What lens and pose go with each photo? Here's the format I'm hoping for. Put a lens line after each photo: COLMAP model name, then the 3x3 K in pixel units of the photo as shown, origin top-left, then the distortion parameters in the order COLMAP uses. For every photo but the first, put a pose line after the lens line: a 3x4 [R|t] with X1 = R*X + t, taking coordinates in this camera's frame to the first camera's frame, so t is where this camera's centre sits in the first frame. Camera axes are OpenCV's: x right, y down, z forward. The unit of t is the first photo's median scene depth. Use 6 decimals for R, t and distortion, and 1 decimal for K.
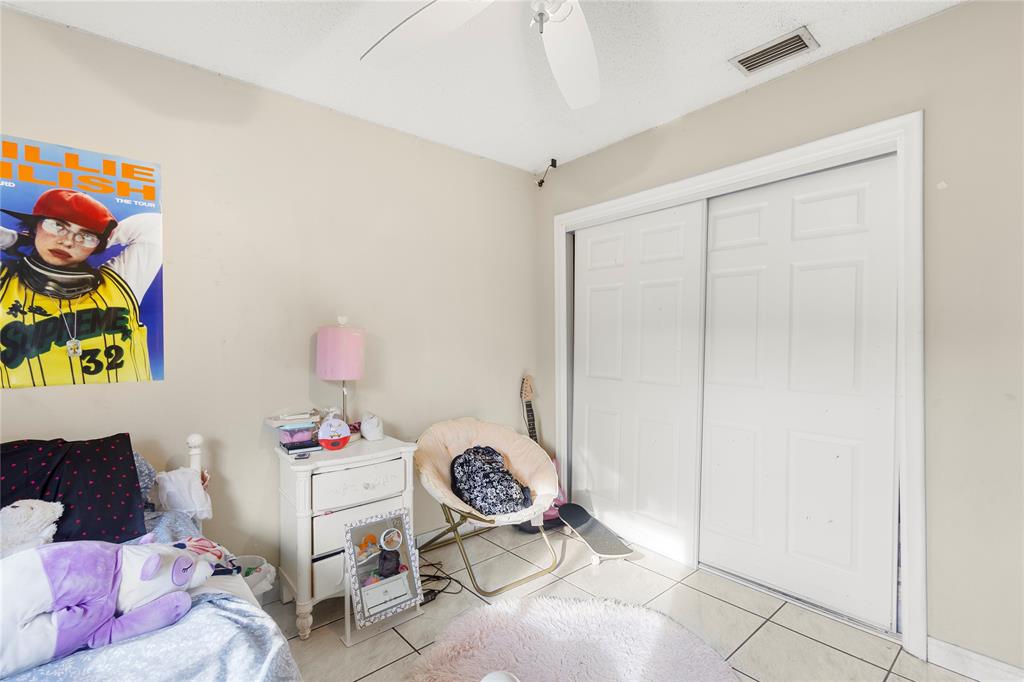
lens RADIAL K [[476.1, 0, 515.2], [0, 476.1, 345.3], [0, 0, 1]] dist [0.002201, -0.000215]
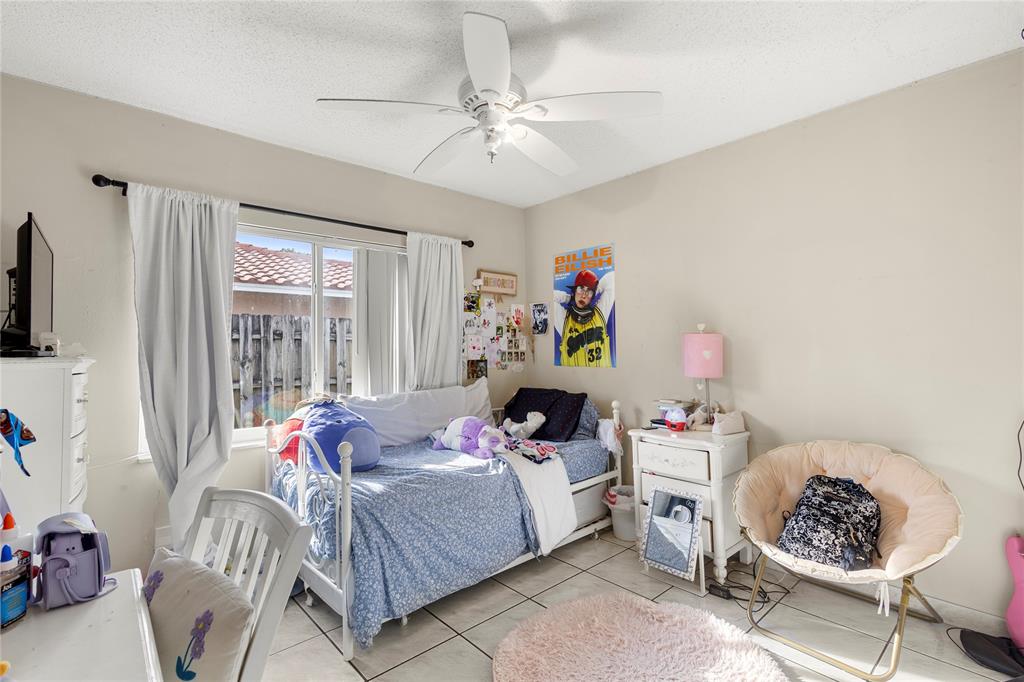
lens RADIAL K [[476.1, 0, 514.7], [0, 476.1, 337.7], [0, 0, 1]] dist [0.002201, -0.000215]
pose [[0.013236, -0.010989, -0.999852, 1.033320], [-0.000897, 0.999939, -0.011002, -0.015895], [0.999912, 0.001042, 0.013225, 0.653497]]
